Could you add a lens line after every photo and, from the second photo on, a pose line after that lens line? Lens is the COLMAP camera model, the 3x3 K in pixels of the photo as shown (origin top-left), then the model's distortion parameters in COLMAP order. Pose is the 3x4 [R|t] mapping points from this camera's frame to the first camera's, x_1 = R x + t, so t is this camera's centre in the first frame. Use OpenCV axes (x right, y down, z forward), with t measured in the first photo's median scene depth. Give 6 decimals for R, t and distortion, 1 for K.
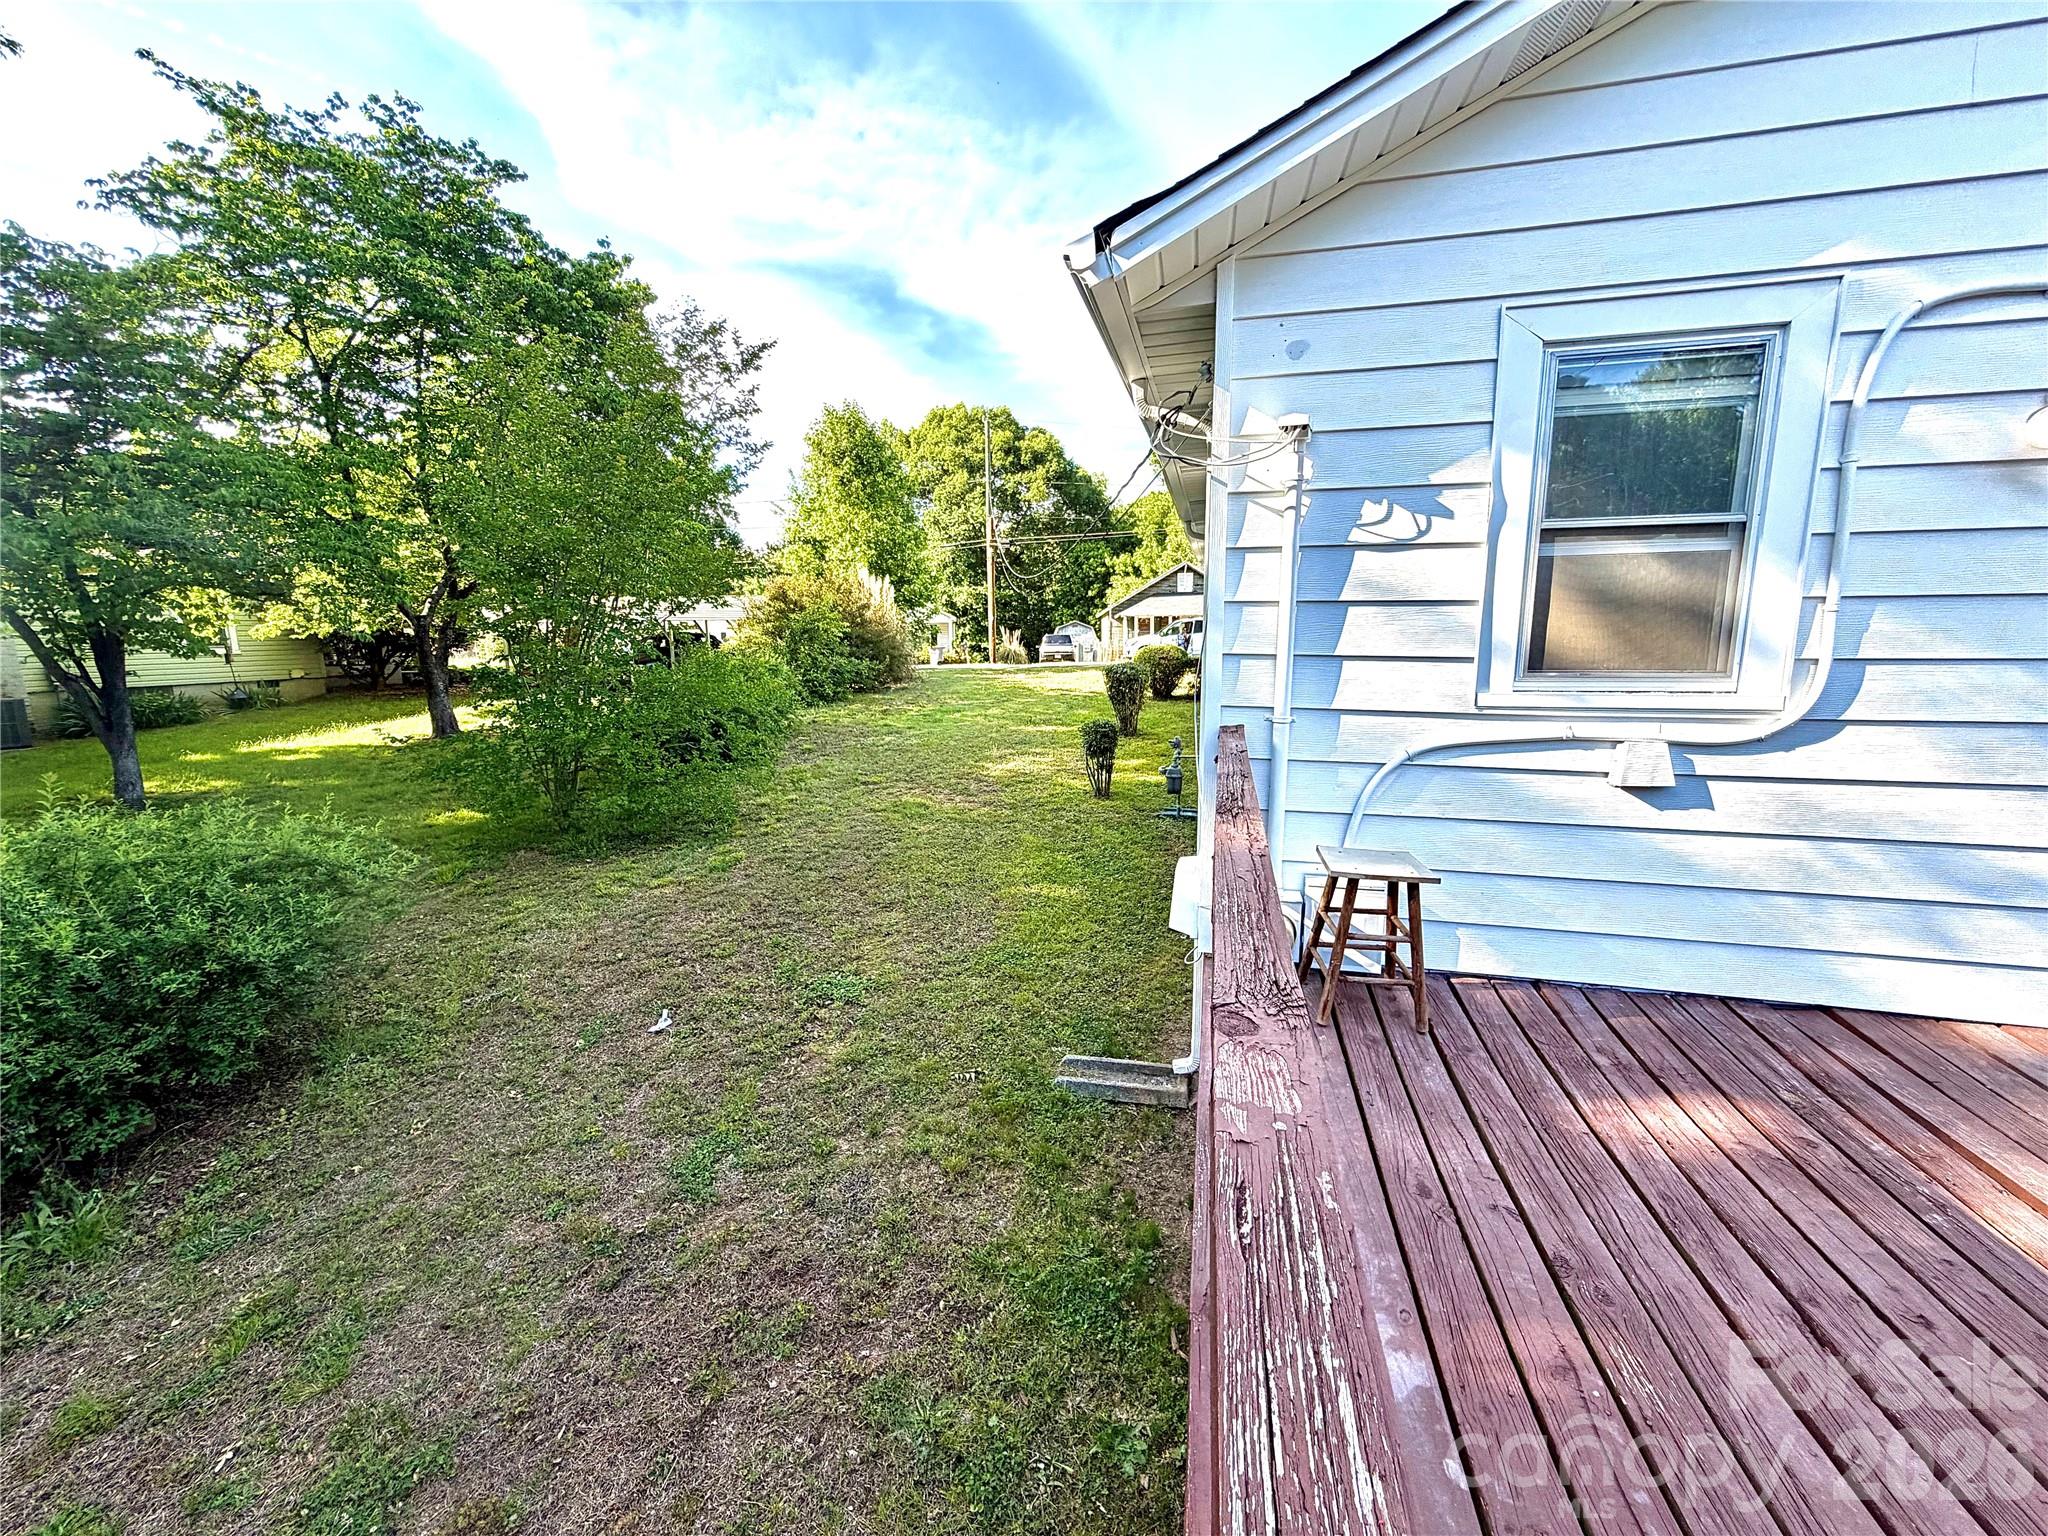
lens RADIAL K [[818.0, 0, 1030.6], [0, 818.0, 763.8], [0, 0, 1]] dist [-0.002476, 0.000625]
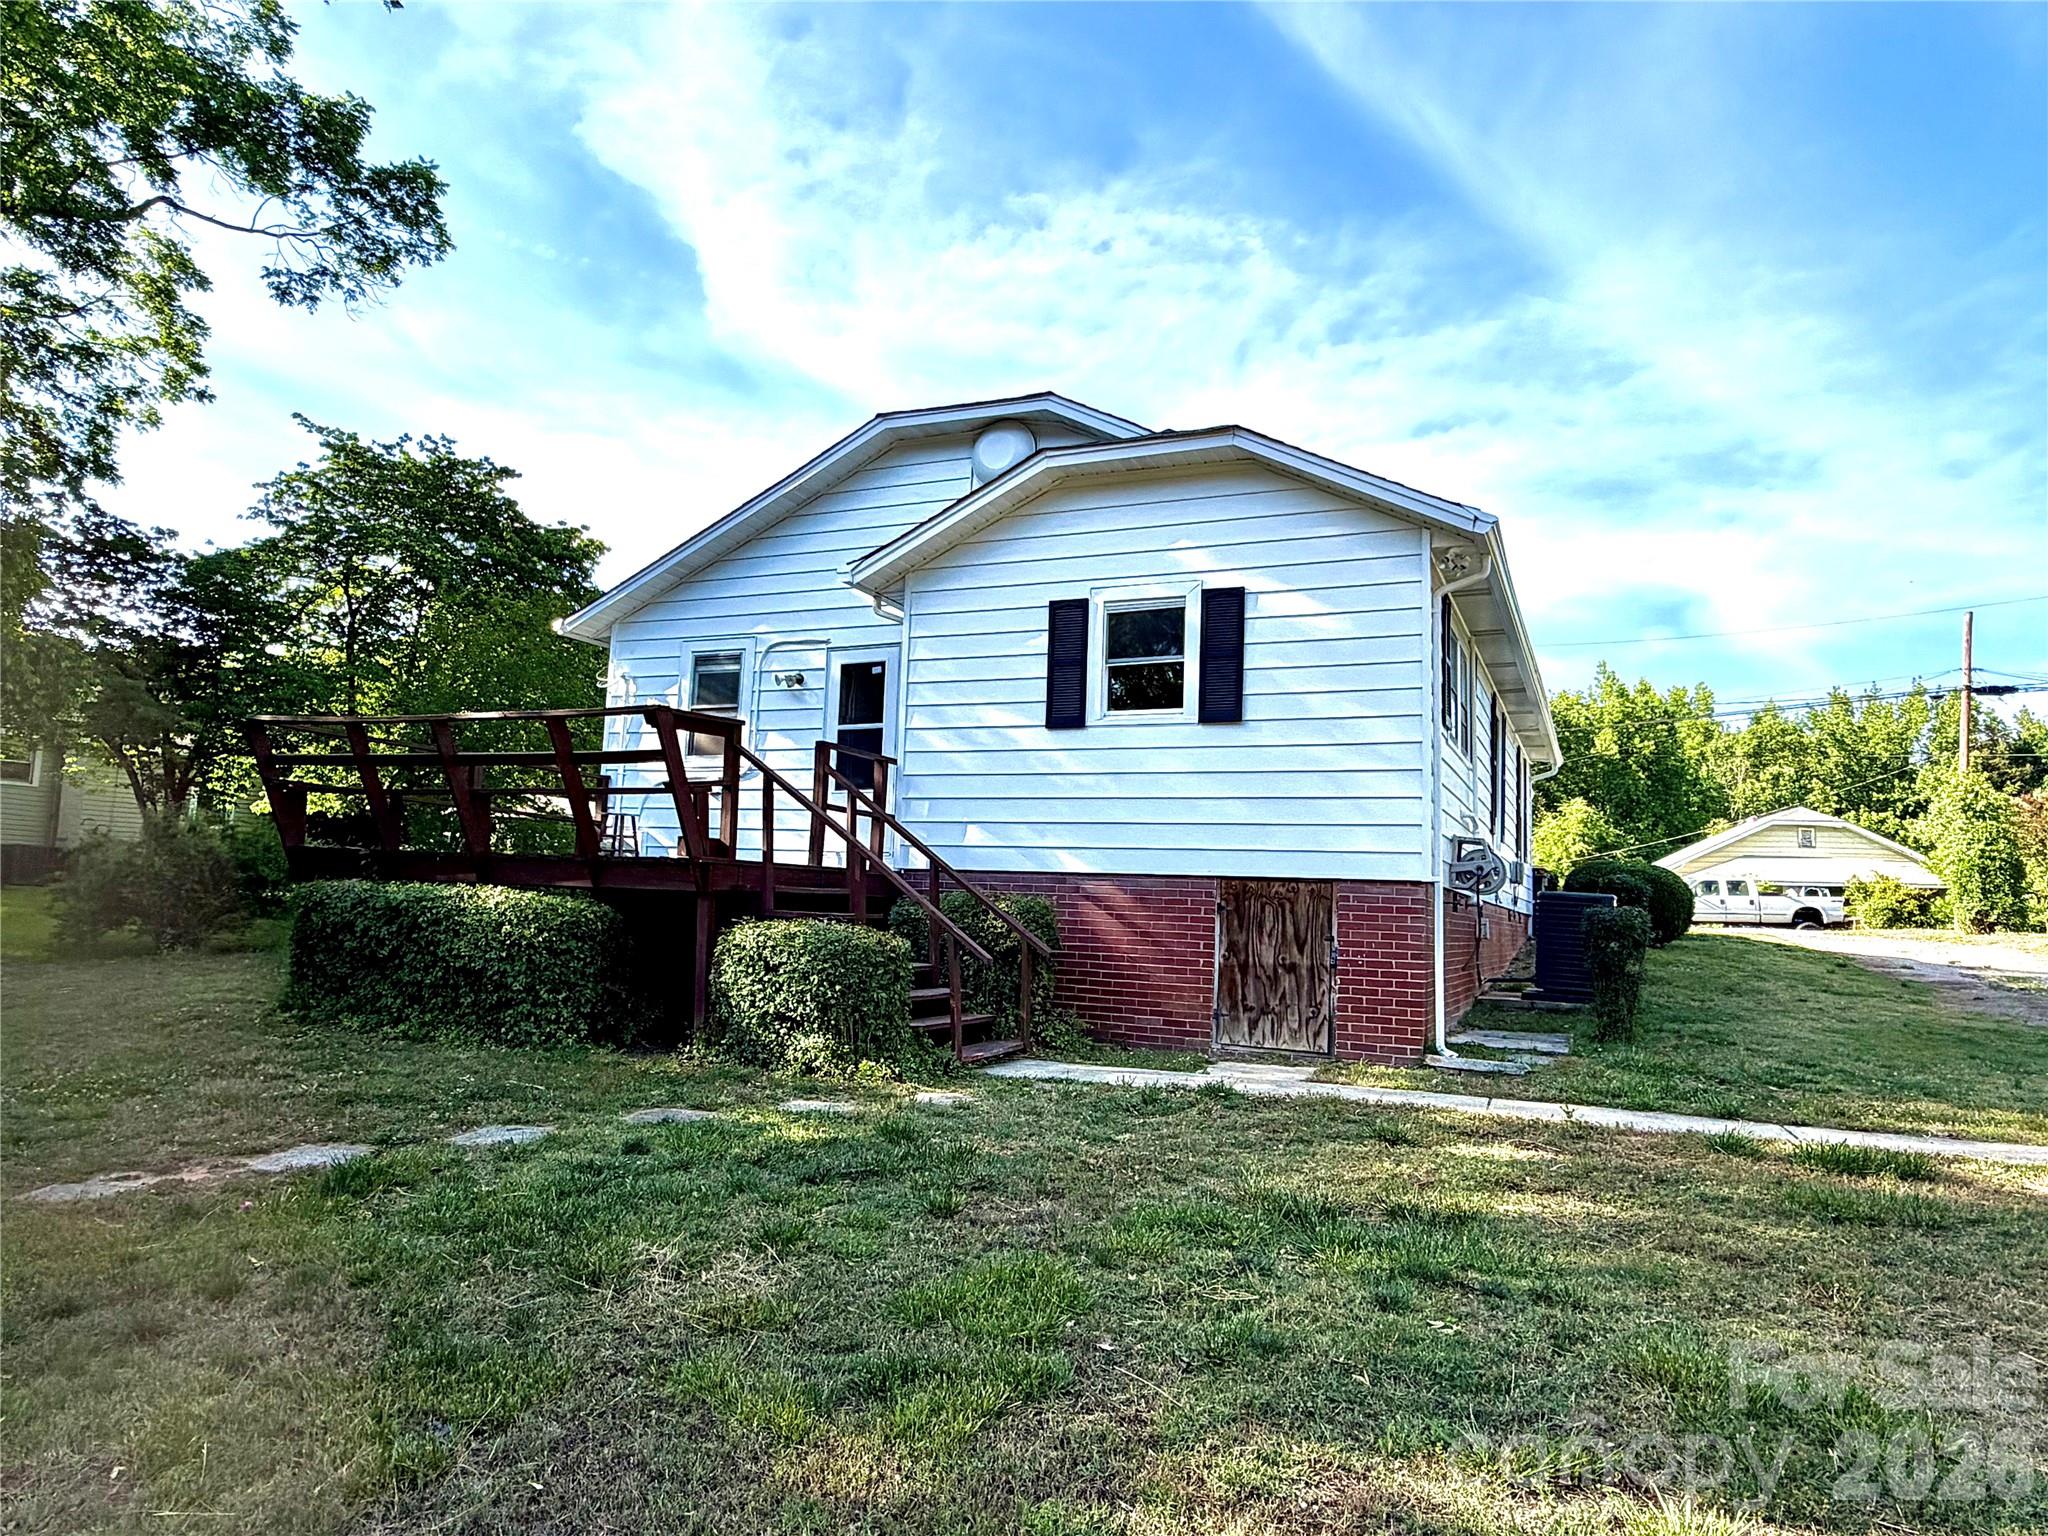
lens RADIAL K [[1348.0, 0, 1035.4], [0, 1348.0, 766.2], [0, 0, 1]] dist [0.001549, 0.012148]
pose [[0.975489, 0.034006, -0.217406, 0.129445], [-0.093209, 0.958831, -0.268246, 0.045804], [0.199334, 0.281935, 0.938498, -0.142243]]
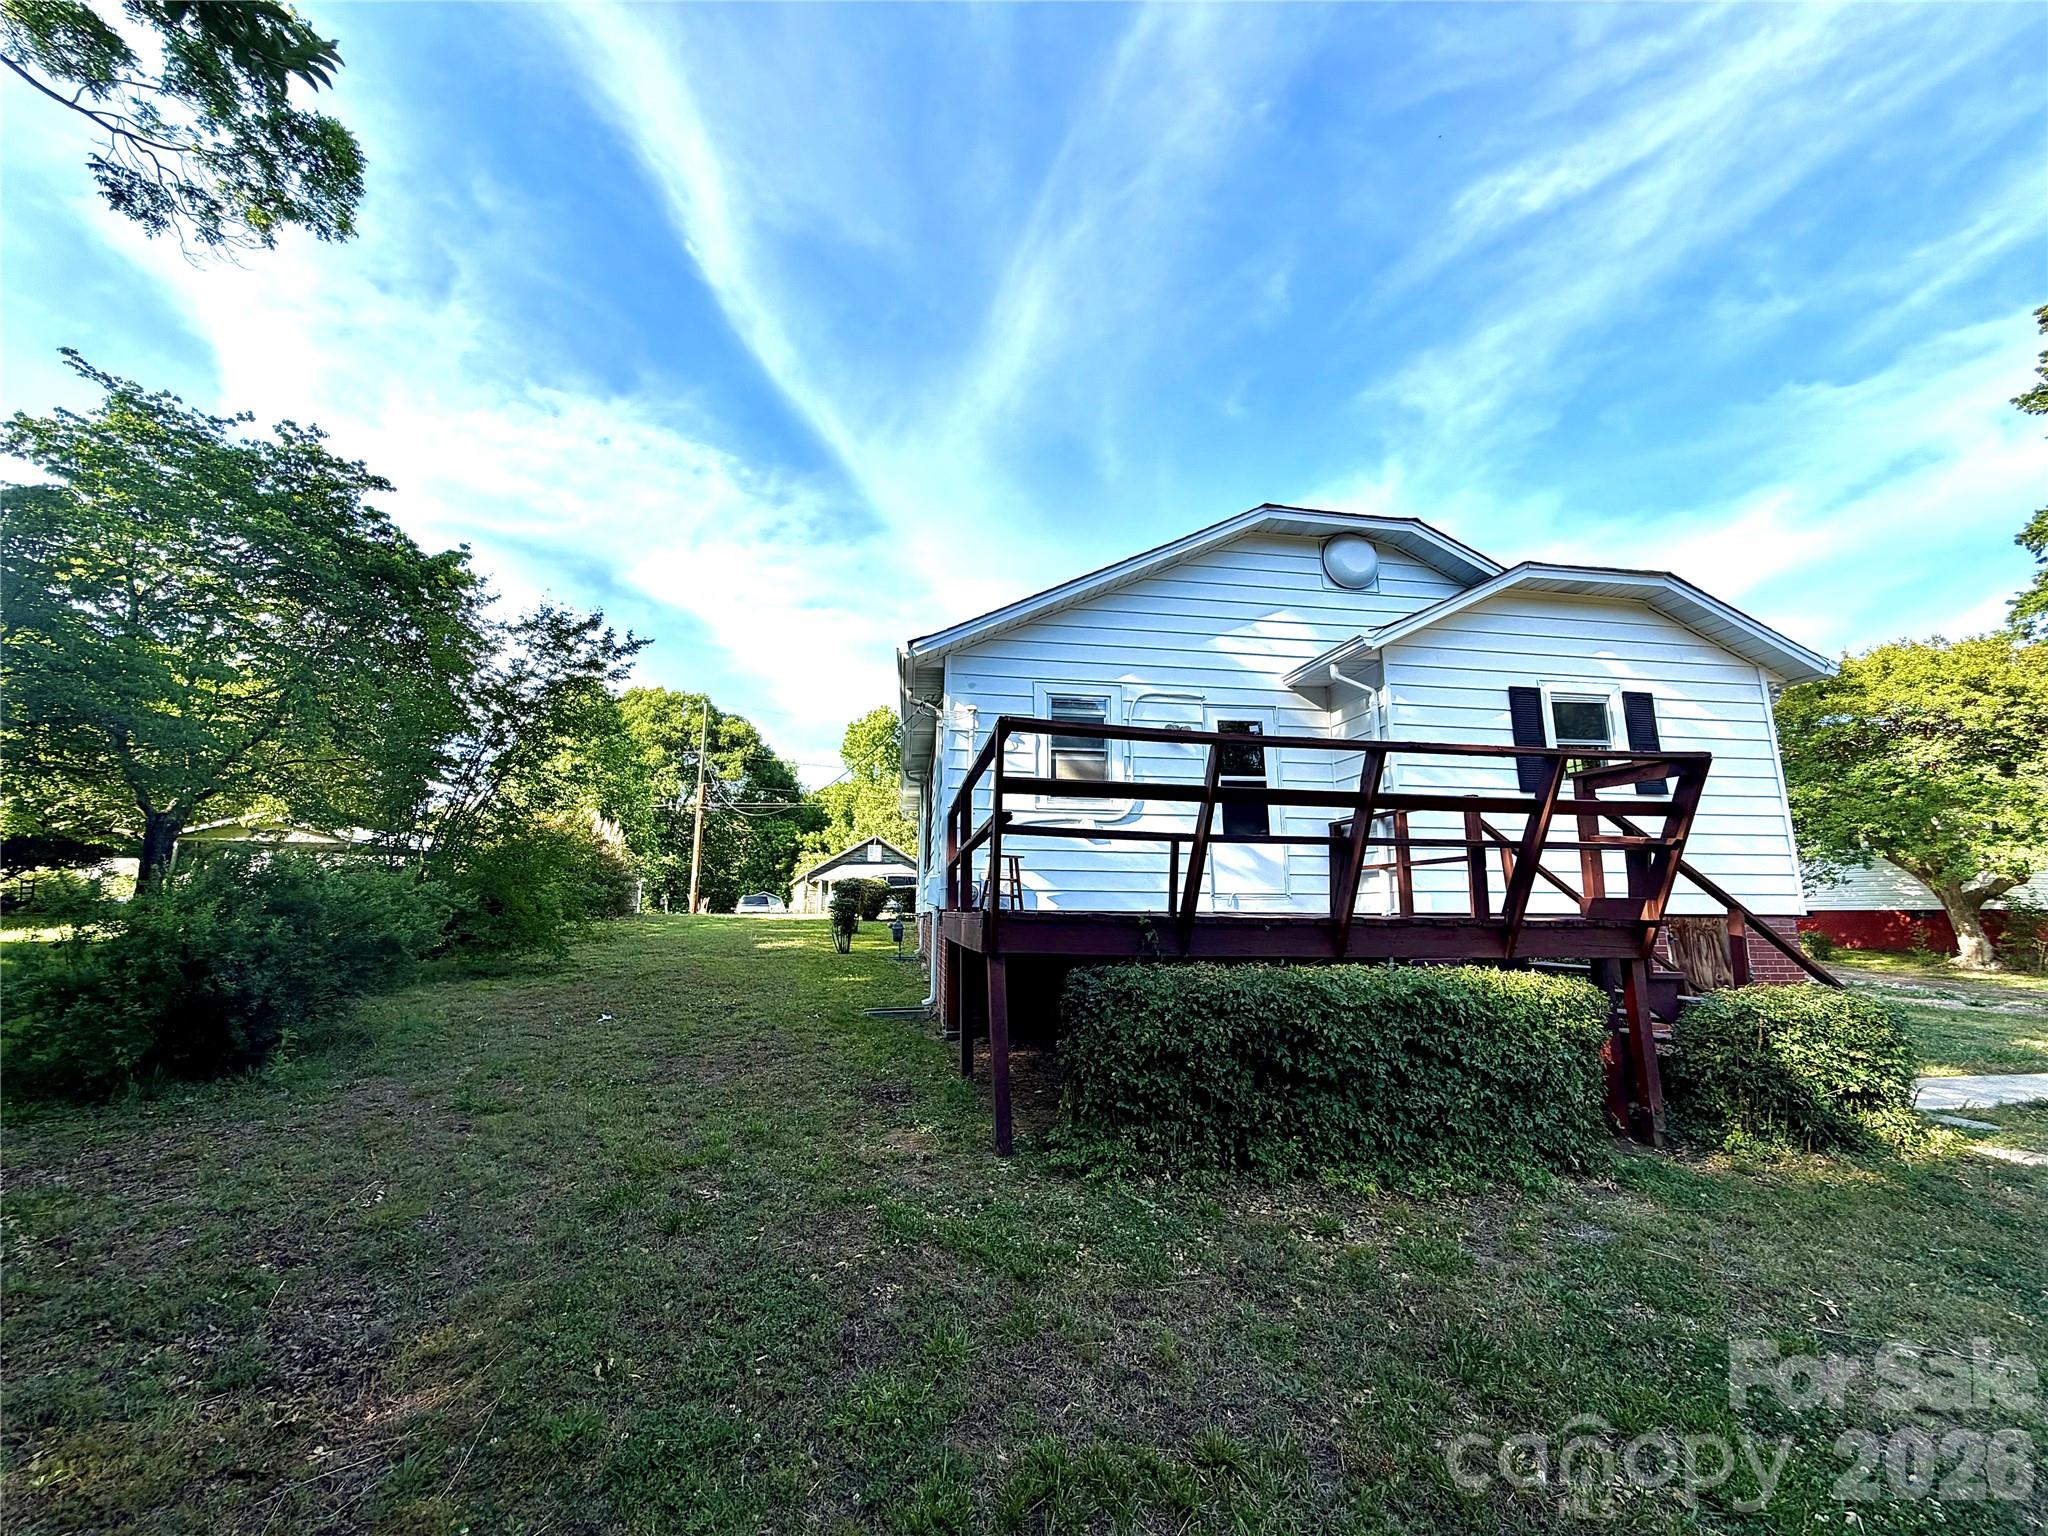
lens RADIAL K [[818.0, 0, 1018.9], [0, 818.0, 779.2], [0, 0, 1]] dist [-0.002476, 0.000625]
pose [[0.930791, 0.079198, 0.356869, -0.023518], [0.041496, 0.947046, -0.318404, 0.031365], [-0.363188, 0.311177, 0.878216, -0.065712]]
